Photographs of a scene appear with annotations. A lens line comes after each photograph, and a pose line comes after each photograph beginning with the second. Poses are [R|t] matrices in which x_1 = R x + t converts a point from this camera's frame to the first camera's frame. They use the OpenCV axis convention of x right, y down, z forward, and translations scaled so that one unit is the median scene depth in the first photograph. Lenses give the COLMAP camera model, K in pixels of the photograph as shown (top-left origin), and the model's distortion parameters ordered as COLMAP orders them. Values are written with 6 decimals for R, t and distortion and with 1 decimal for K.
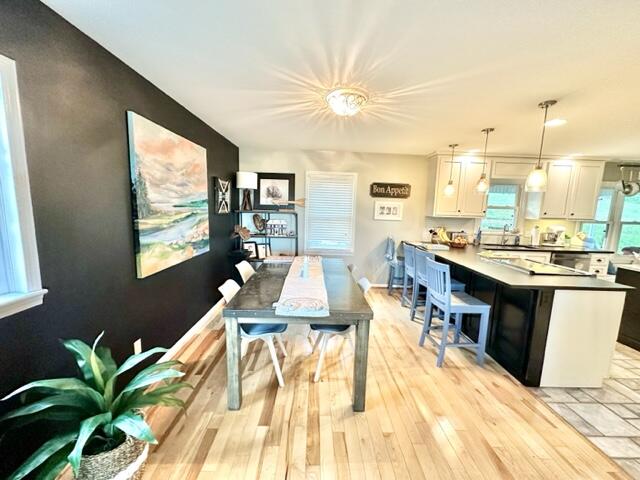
lens RADIAL K [[254.9, 0, 316.9], [0, 254.9, 239.8], [0, 0, 1]] dist [-0.004485, 0.000976]
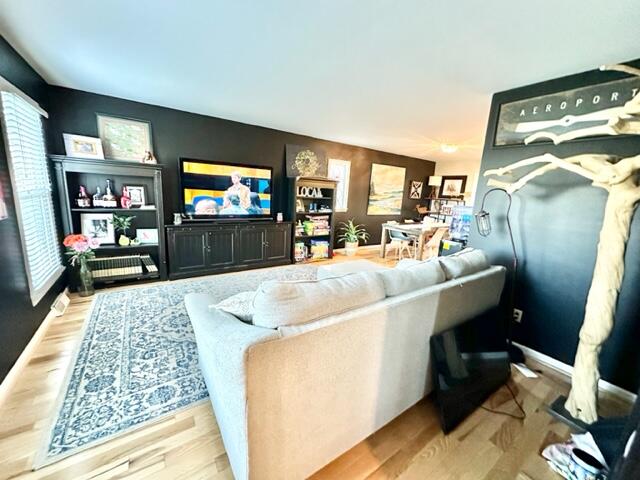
lens RADIAL K [[254.9, 0, 320.0], [0, 254.9, 237.3], [0, 0, 1]] dist [-0.004485, 0.000976]
pose [[0.567024, 0.153452, -0.809281, 0.734761], [-0.149749, 0.985325, 0.081911, 0.119330], [0.809975, 0.074743, 0.581682, -0.611043]]
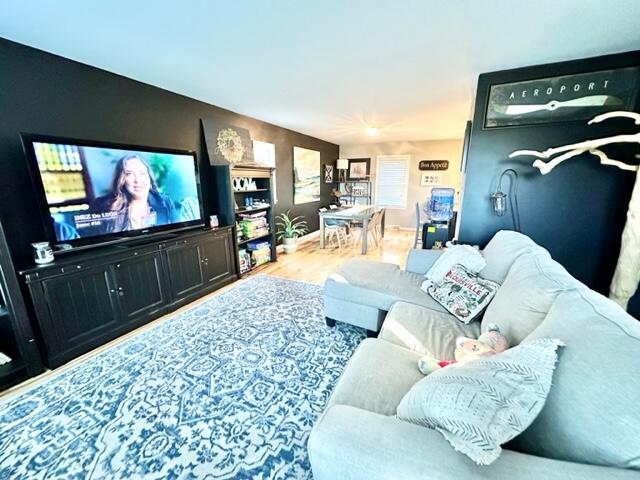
lens RADIAL K [[254.9, 0, 319.5], [0, 254.9, 237.8], [0, 0, 1]] dist [-0.004485, 0.000976]
pose [[0.895753, 0.069889, -0.439024, 0.393105], [-0.031830, 0.995113, 0.093471, 0.115895], [0.443411, -0.069753, 0.893600, -0.687667]]
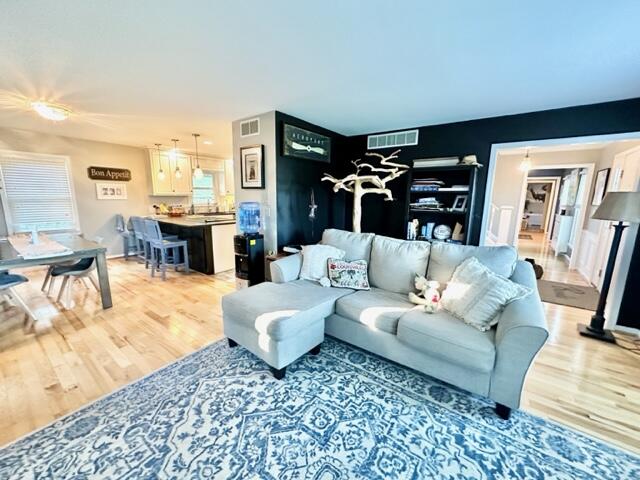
lens RADIAL K [[254.9, 0, 320.1], [0, 254.9, 238.1], [0, 0, 1]] dist [-0.004485, 0.000976]
pose [[0.598675, -0.156479, 0.785559, -0.108692], [0.108374, 0.987538, 0.114120, 0.074188], [-0.793627, 0.016814, 0.608173, -0.511824]]
